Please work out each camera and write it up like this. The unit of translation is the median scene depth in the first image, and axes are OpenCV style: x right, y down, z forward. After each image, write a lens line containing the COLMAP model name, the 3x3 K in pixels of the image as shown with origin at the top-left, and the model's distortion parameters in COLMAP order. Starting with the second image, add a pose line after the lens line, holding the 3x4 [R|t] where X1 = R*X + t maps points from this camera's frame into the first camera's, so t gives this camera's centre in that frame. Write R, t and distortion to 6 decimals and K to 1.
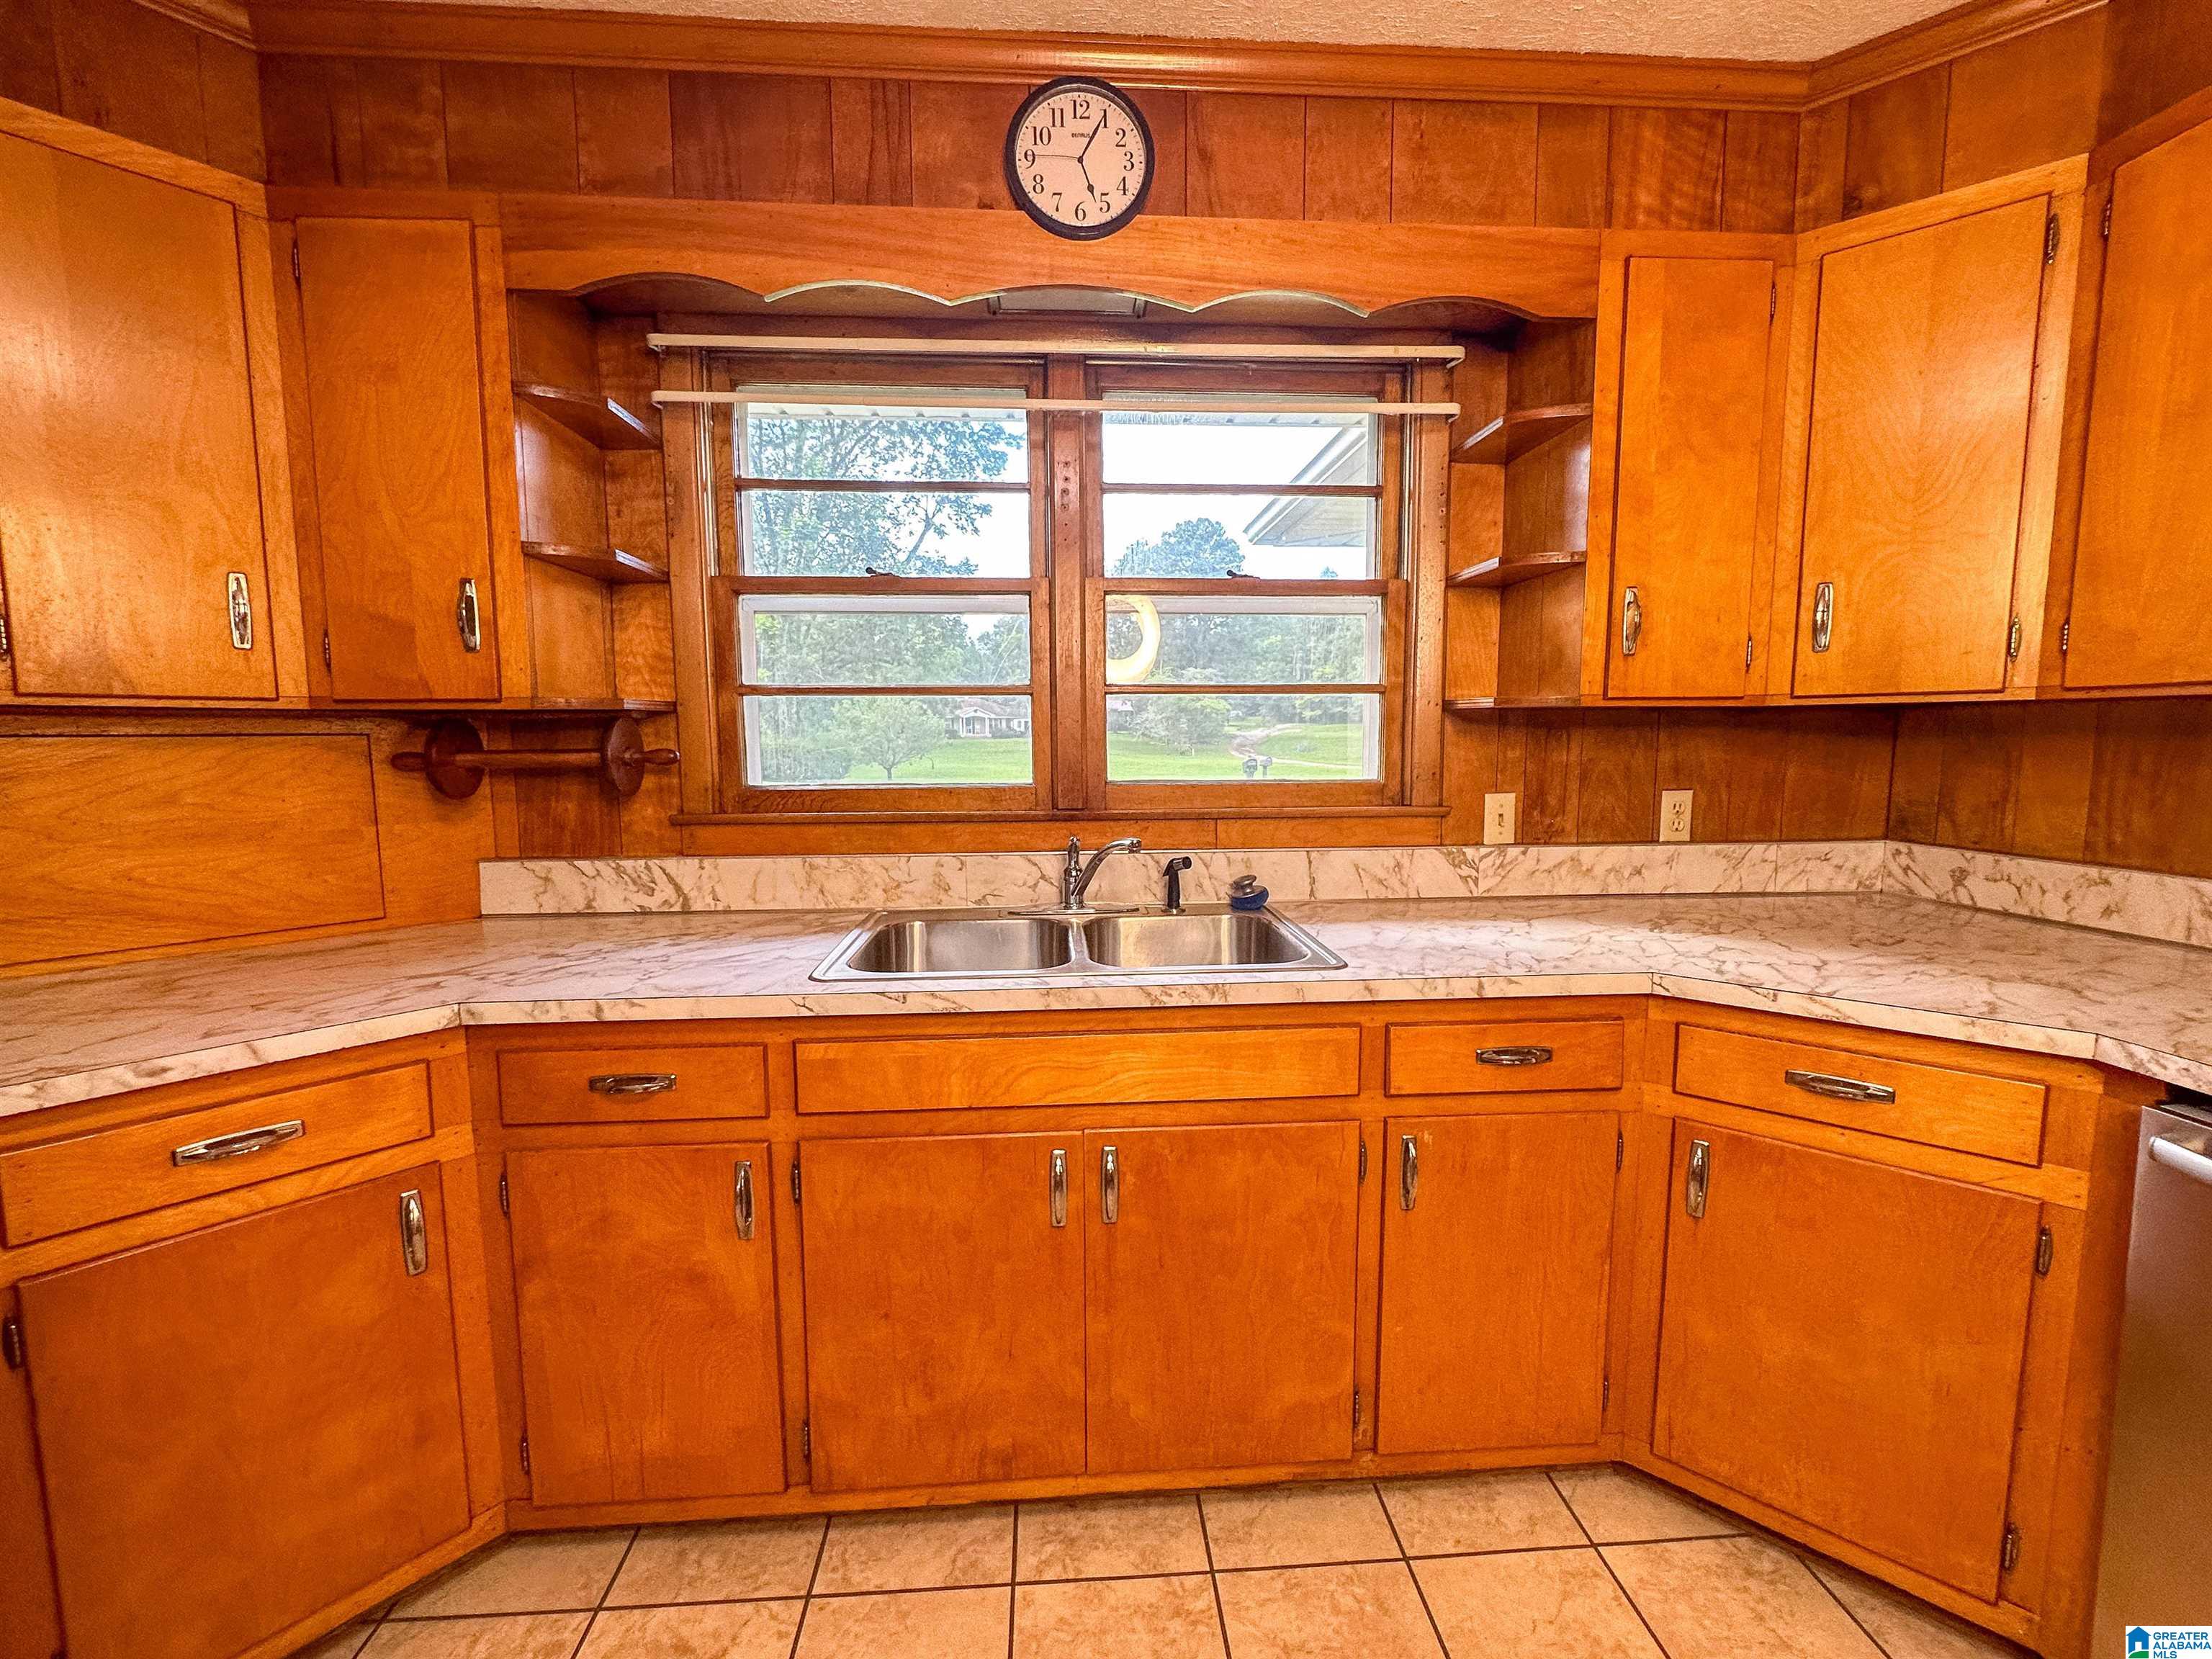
lens RADIAL K [[929.6, 0, 1107.9], [0, 929.6, 831.0], [0, 0, 1]] dist [-0.002228, 0.000258]
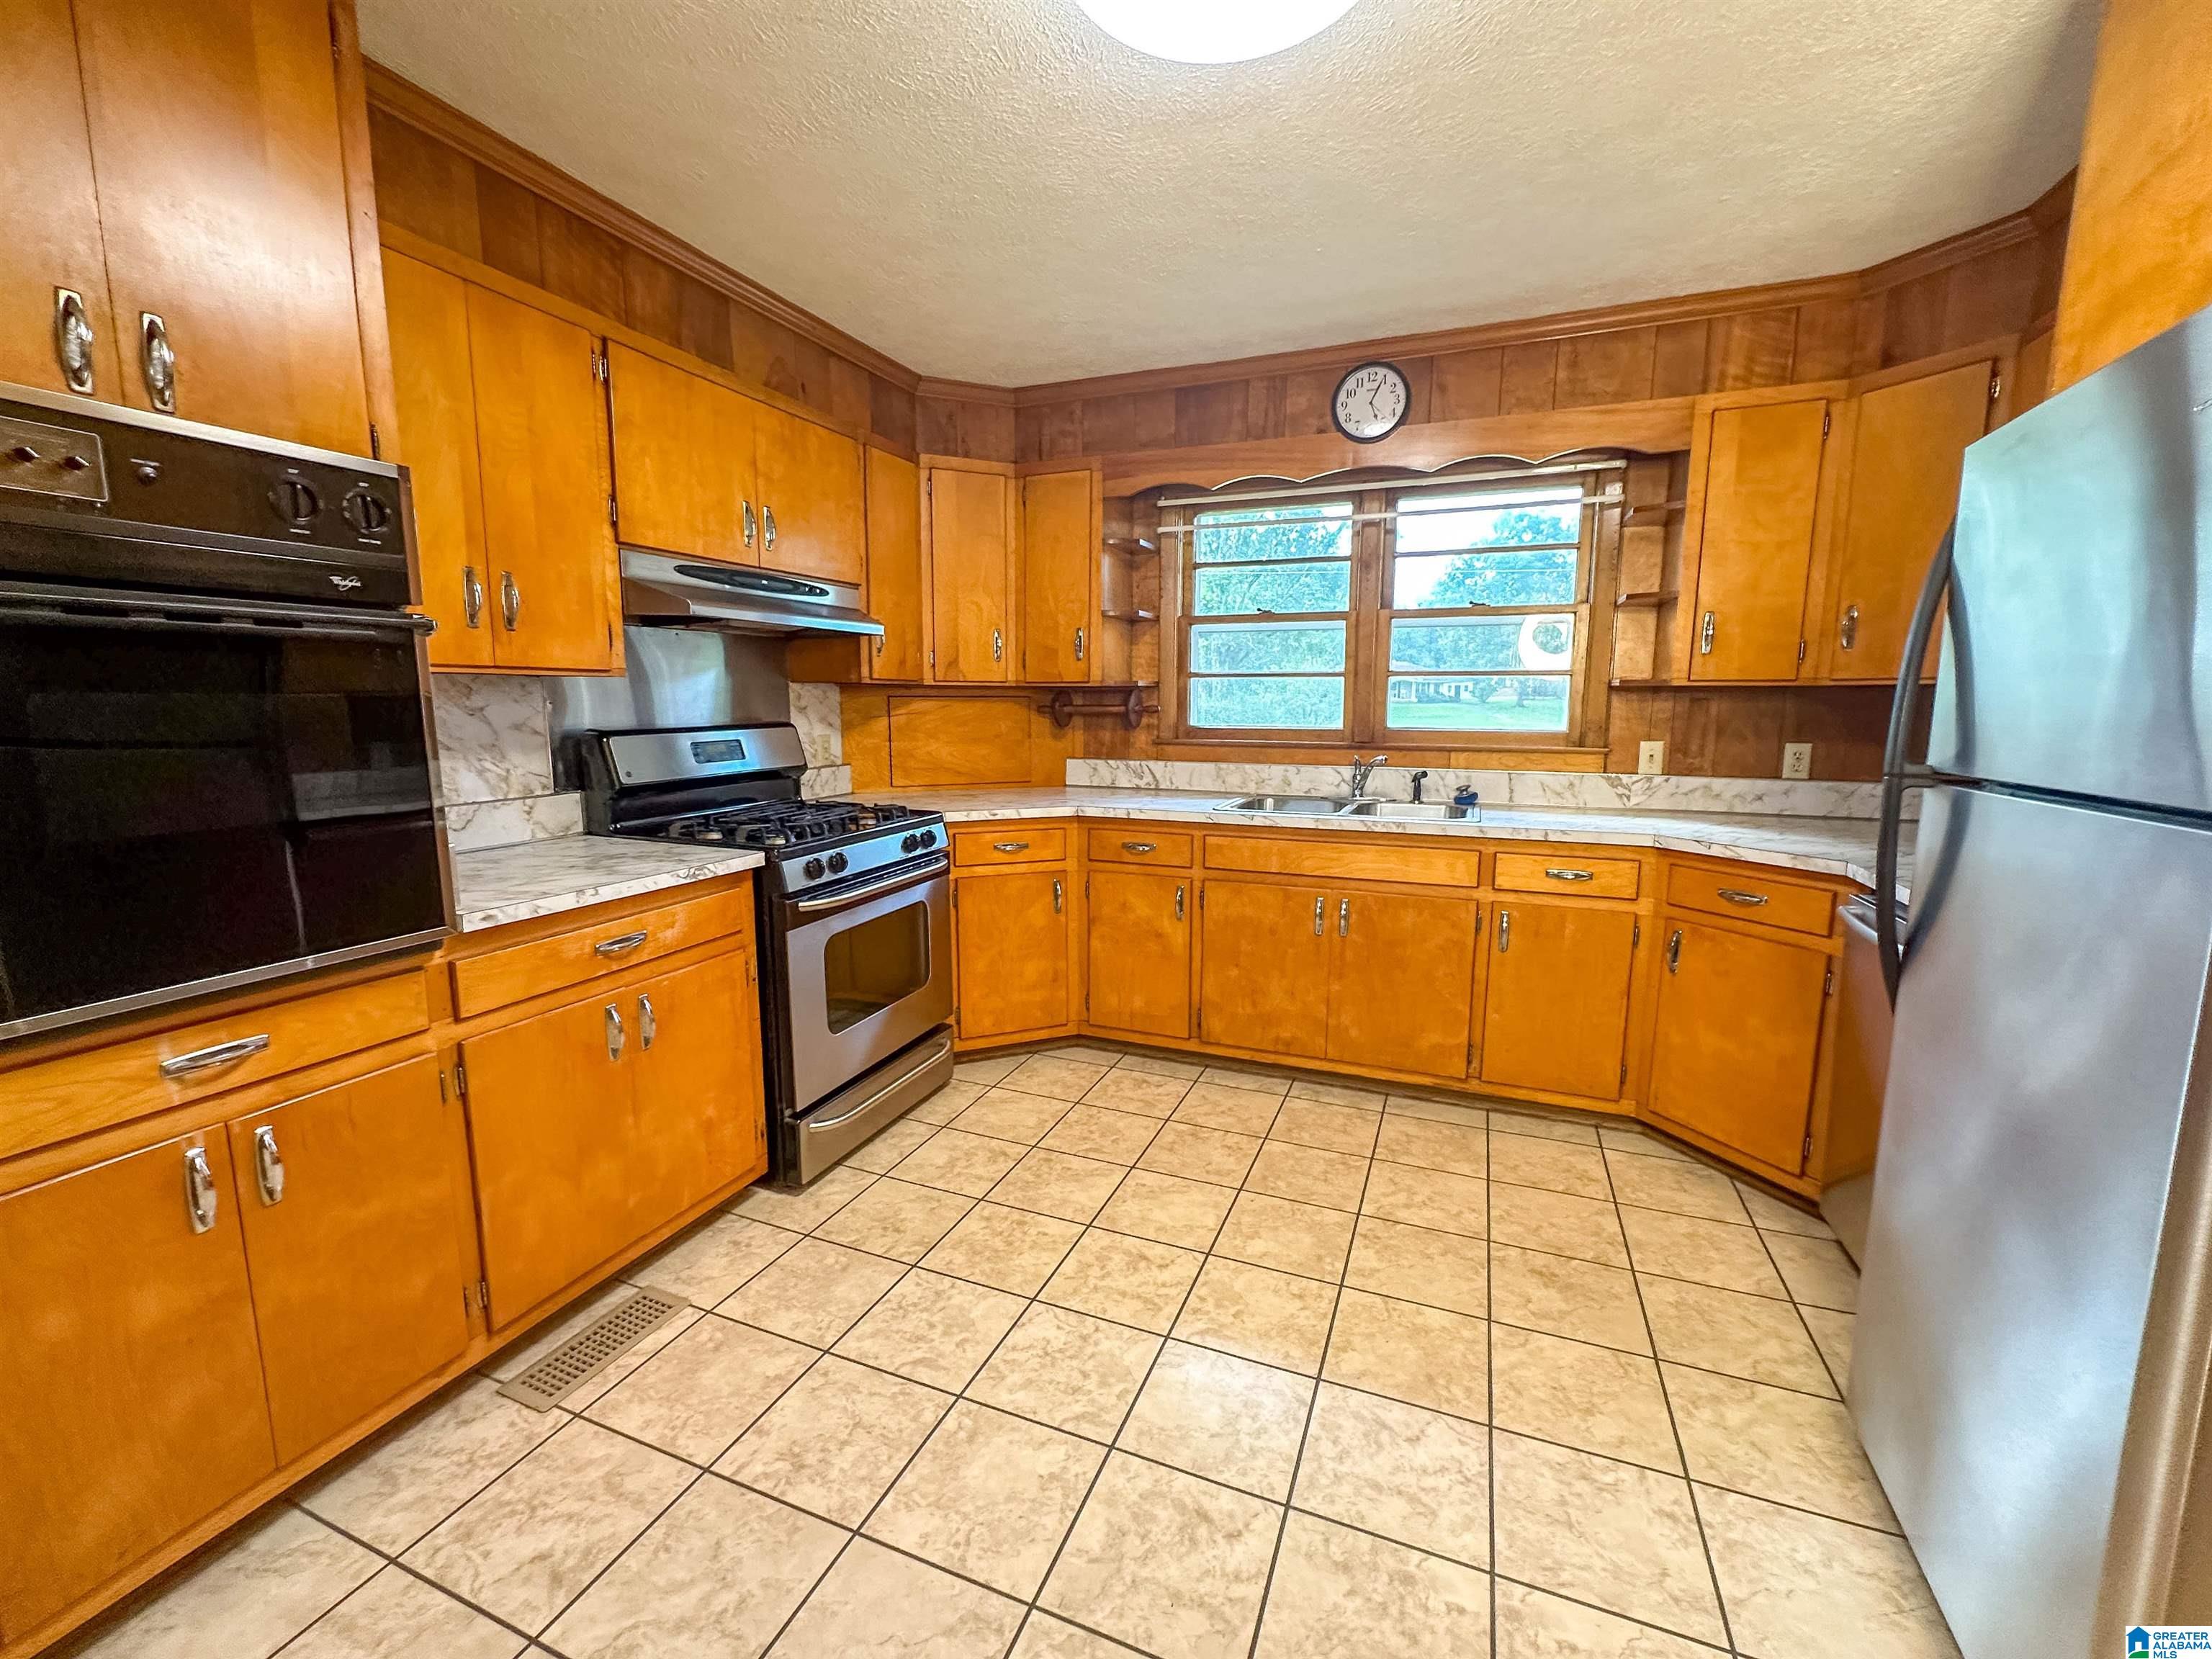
lens RADIAL K [[917.5, 0, 1104.8], [0, 917.5, 827.2], [0, 0, 1]] dist [-0.002269, -0.000311]
pose [[0.898690, 0.069421, -0.433055, 0.362753], [-0.053082, 0.997351, 0.049724, 0.096508], [0.435360, -0.021699, 0.899995, -0.987627]]
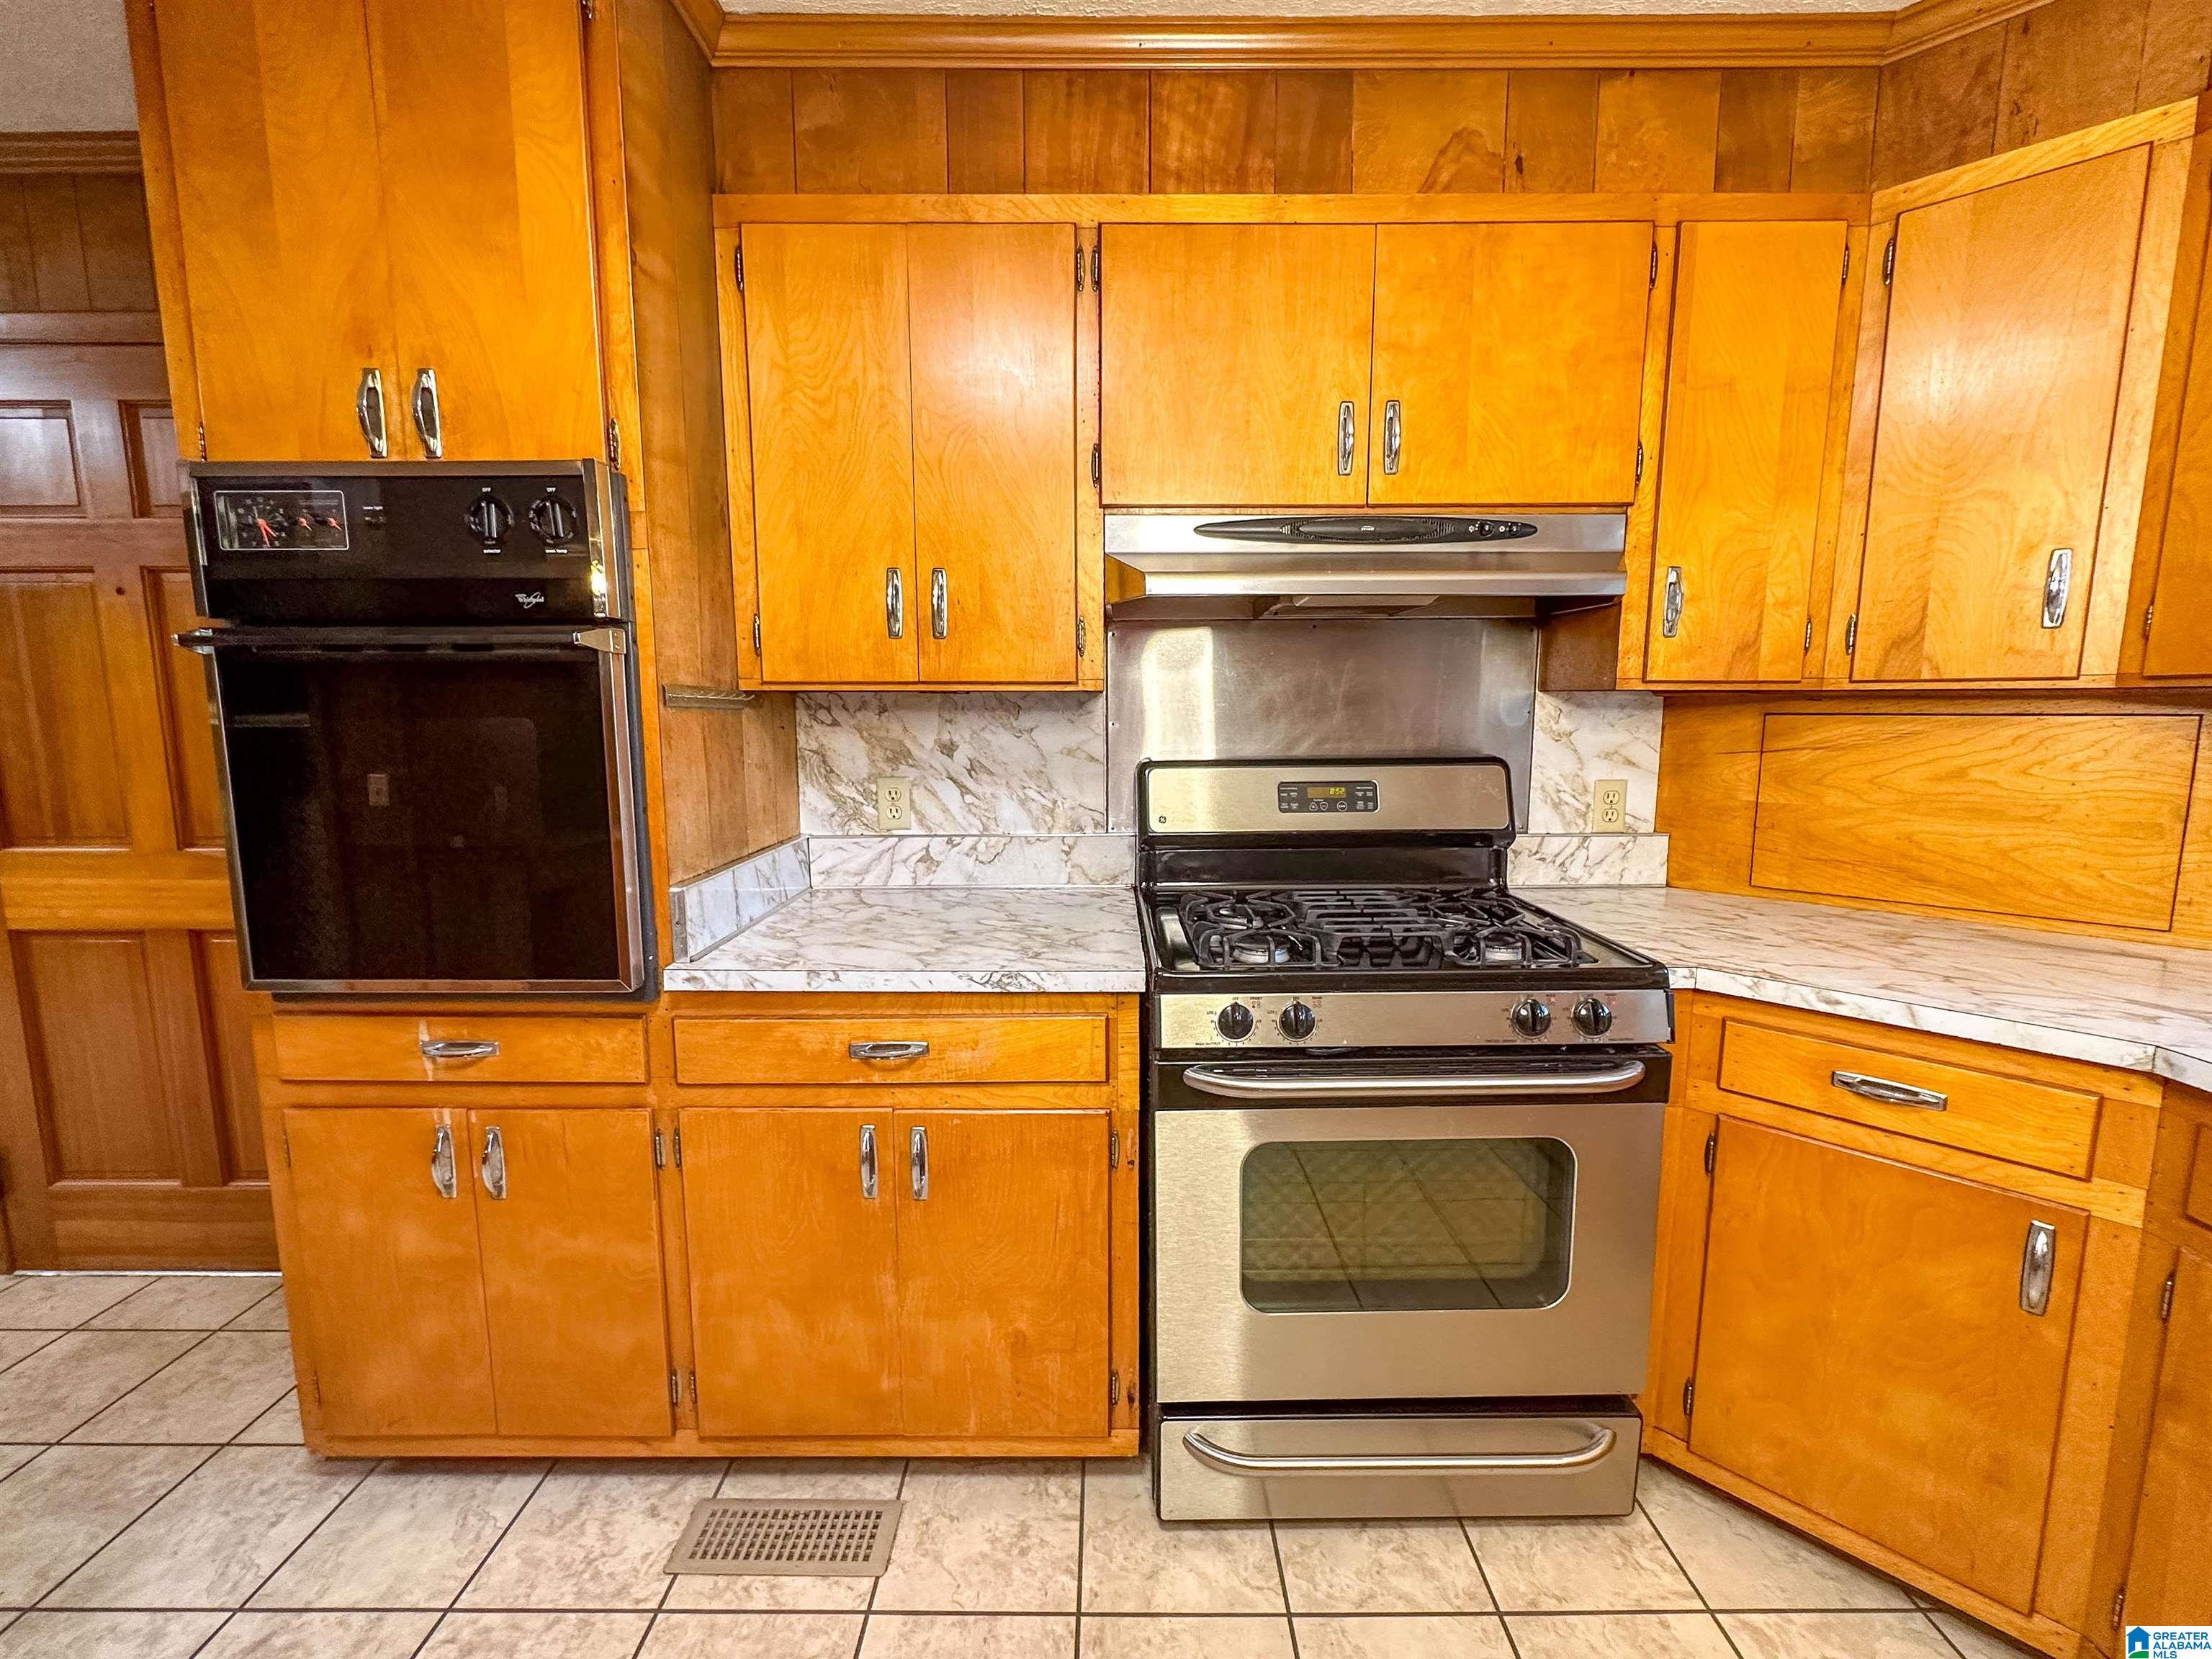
lens RADIAL K [[929.6, 0, 1107.9], [0, 929.6, 831.0], [0, 0, 1]] dist [-0.002228, 0.000258]
pose [[-0.068388, 0.135300, -0.988442, 0.128179], [-0.100784, 0.984756, 0.141769, -0.021725], [0.992555, 0.109314, -0.053709, 0.080817]]
